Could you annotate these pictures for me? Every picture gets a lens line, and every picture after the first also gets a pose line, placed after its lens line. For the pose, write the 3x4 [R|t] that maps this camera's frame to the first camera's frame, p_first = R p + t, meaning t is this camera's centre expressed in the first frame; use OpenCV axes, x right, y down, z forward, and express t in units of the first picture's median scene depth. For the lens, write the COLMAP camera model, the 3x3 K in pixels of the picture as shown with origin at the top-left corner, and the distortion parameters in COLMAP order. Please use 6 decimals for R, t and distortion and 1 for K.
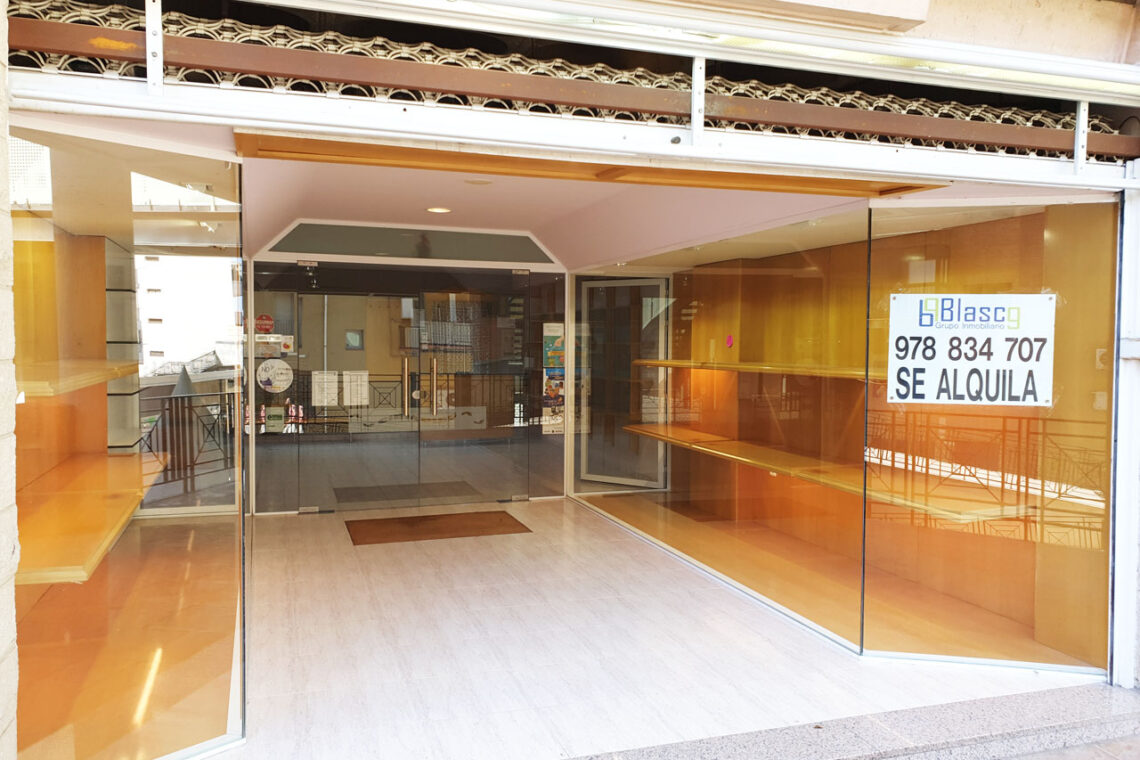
lens RADIAL K [[855.8, 0, 569.9], [0, 855.8, 380.0], [0, 0, 1]] dist [-0.010085, -0.015593]
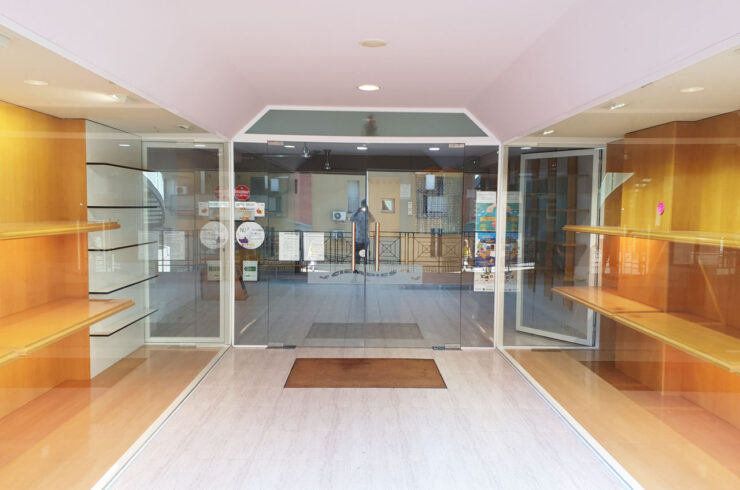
lens RADIAL K [[555.5, 0, 367.3], [0, 555.5, 245.7], [0, 0, 1]] dist [-0.010085, -0.015593]
pose [[0.947193, 0.024727, -0.319708, 0.066295], [-0.017521, 0.999524, 0.025394, -0.012217], [0.320184, -0.018451, 0.947176, 0.274646]]
